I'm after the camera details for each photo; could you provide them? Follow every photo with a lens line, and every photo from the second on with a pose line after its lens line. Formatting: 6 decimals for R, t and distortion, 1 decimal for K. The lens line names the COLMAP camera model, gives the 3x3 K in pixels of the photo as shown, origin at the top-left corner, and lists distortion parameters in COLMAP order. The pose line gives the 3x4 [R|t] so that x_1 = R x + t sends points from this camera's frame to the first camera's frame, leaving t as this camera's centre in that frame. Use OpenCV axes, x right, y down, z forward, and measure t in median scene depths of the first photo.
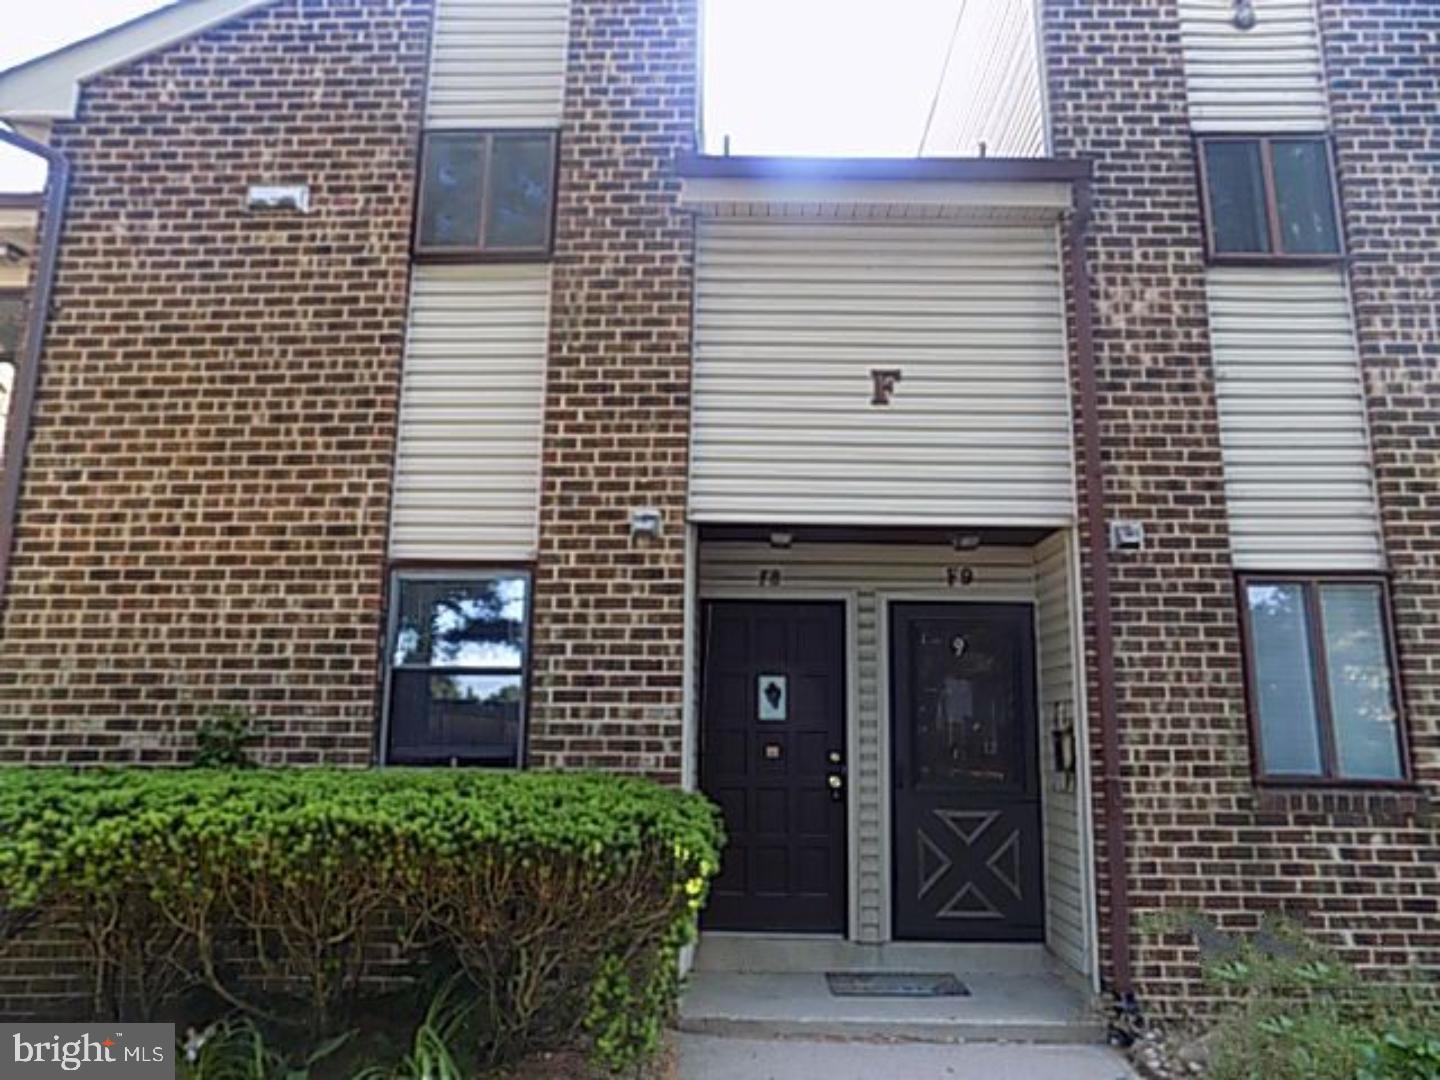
lens RADIAL K [[979.0, 0, 720.0], [0, 979.0, 540.0], [0, 0, 1]] dist [-0.106377, 0.175870]
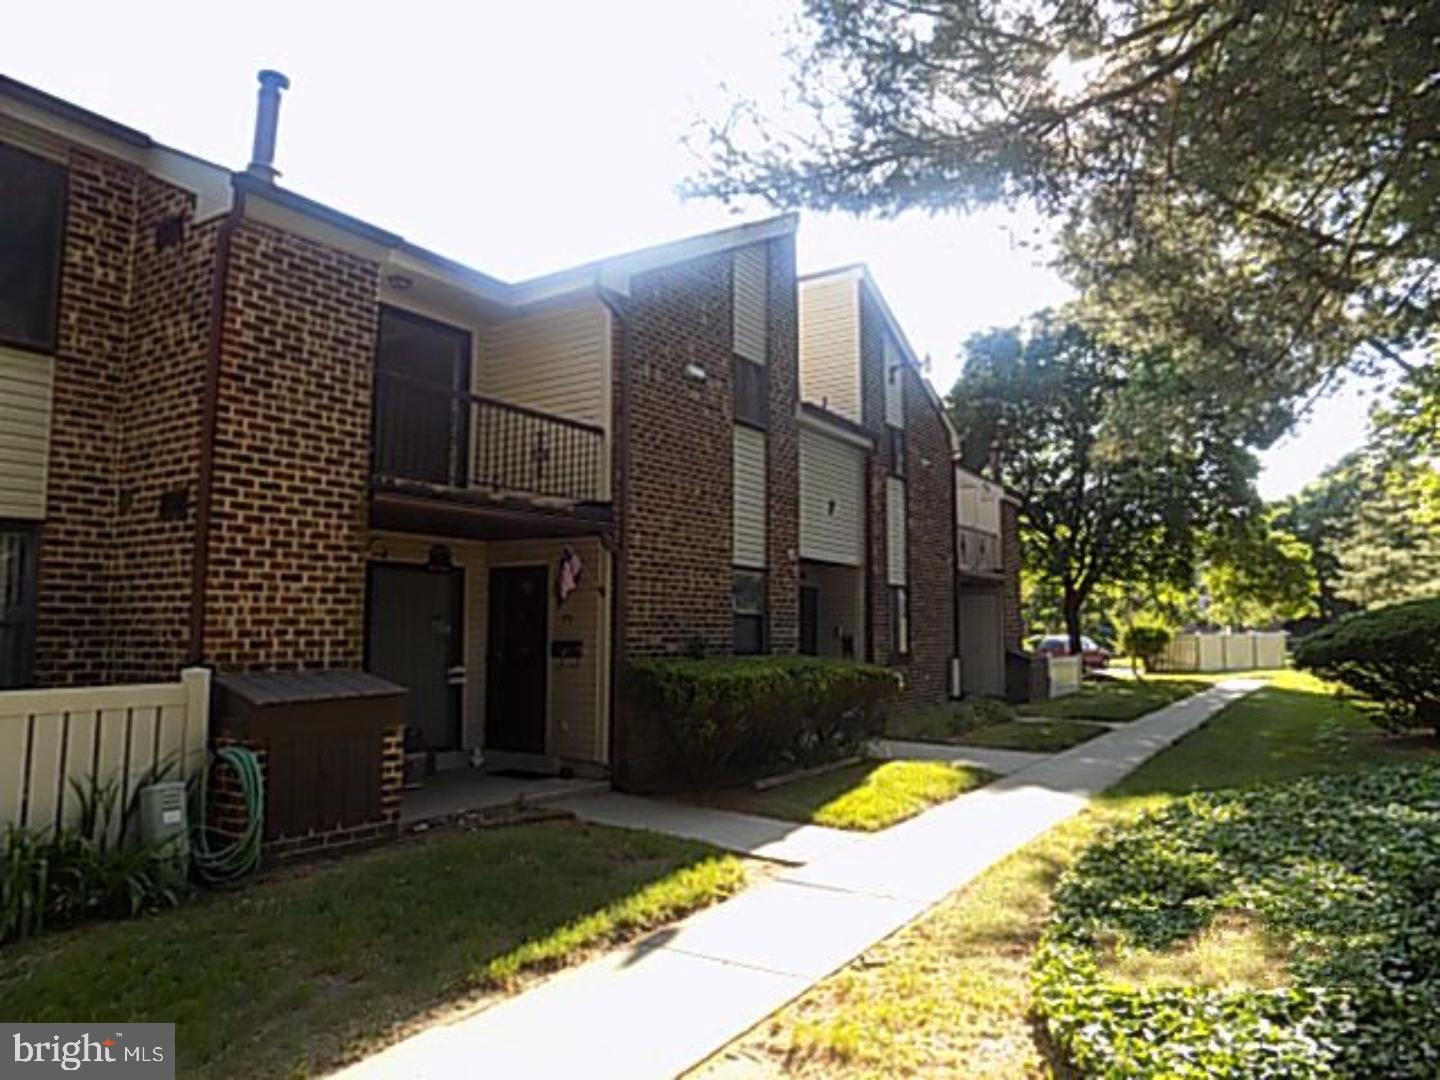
lens RADIAL K [[979.0, 0, 720.0], [0, 979.0, 540.0], [0, 0, 1]] dist [-0.106377, 0.175870]
pose [[0.514451, 0.064762, 0.855071, -2.224732], [-0.184862, 0.982074, 0.036840, -0.110799], [-0.837357, -0.177022, 0.517201, -0.133530]]
